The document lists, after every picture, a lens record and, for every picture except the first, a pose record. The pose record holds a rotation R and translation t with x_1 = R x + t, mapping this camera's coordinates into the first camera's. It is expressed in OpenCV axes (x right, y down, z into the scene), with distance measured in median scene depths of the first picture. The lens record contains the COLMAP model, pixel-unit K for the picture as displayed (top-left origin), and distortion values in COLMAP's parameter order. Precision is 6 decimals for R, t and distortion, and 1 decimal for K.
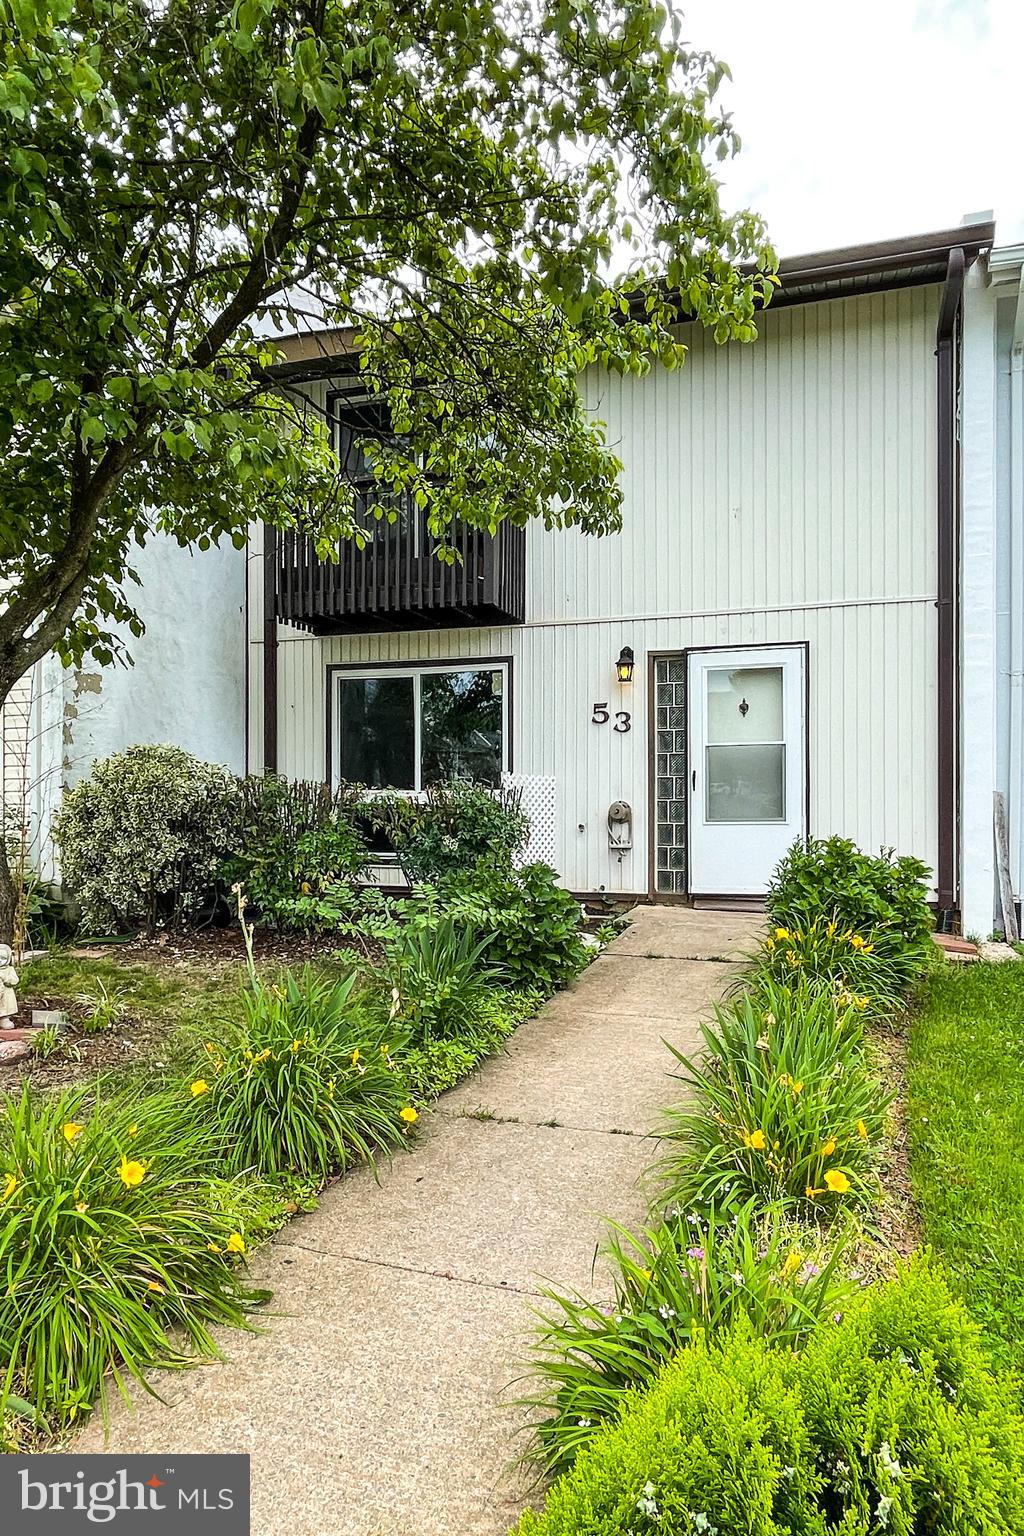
lens RADIAL K [[952.9, 0, 512.0], [0, 952.9, 768.0], [0, 0, 1]] dist [0.002923, 0.059483]
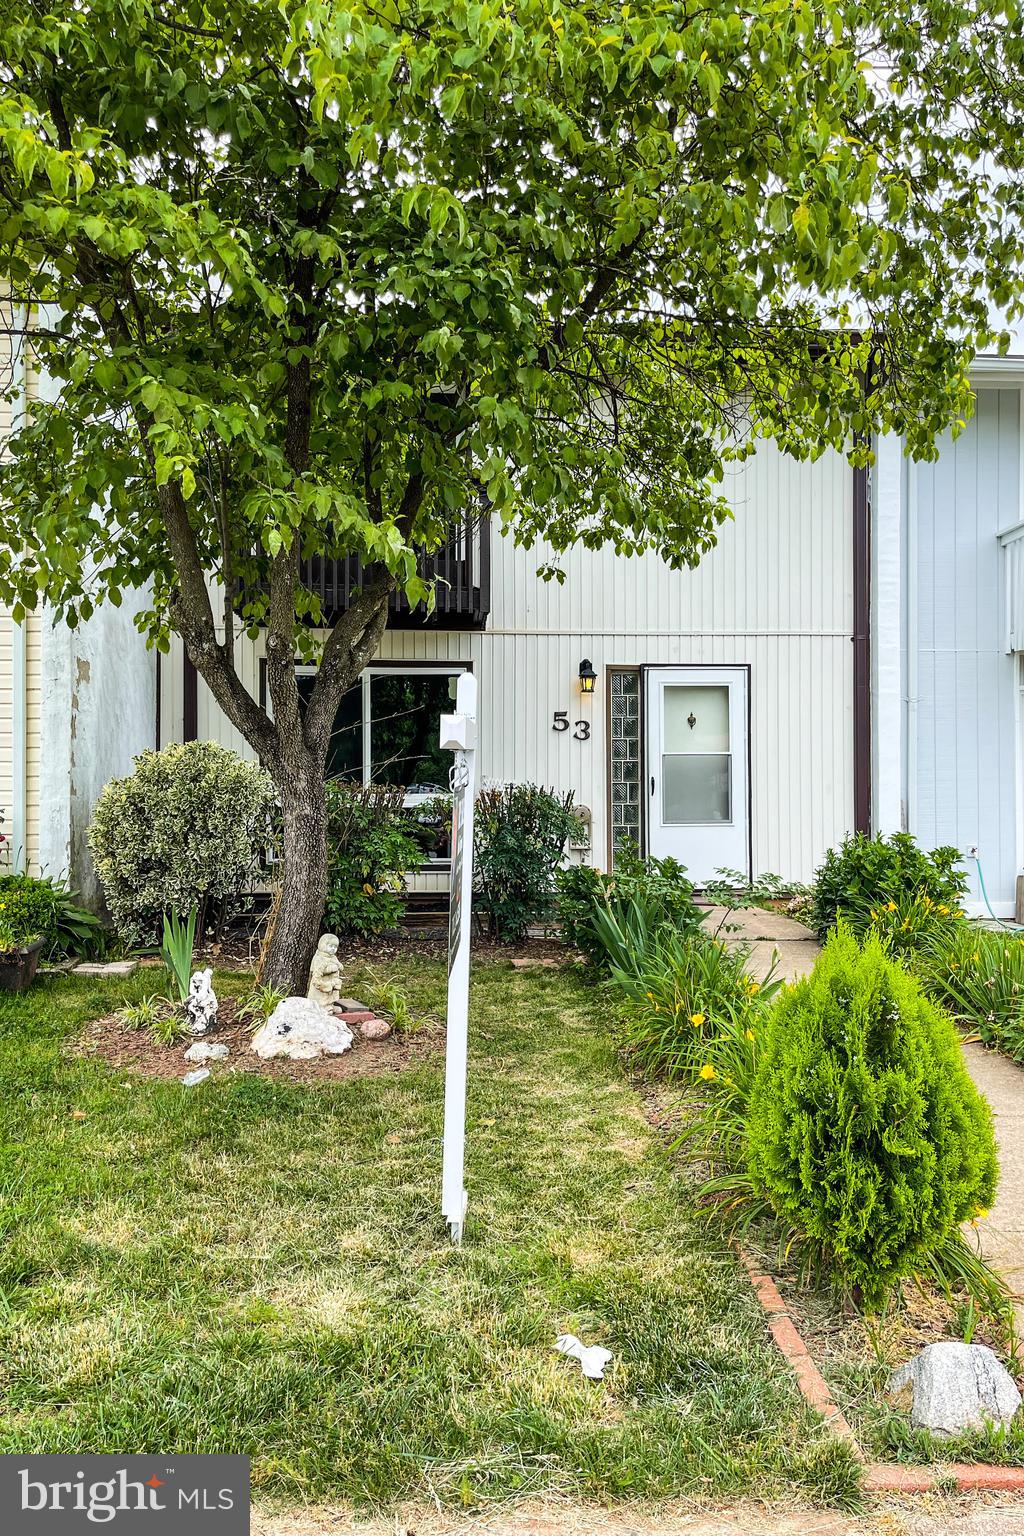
lens RADIAL K [[1165.9, 0, 516.3], [0, 1165.9, 774.7], [0, 0, 1]] dist [0.052680, -0.003727]
pose [[0.931196, 0.012429, 0.364306, -0.451085], [-0.013813, 0.999904, 0.001194, 0.000741], [-0.364257, -0.006144, 0.931278, -0.193686]]
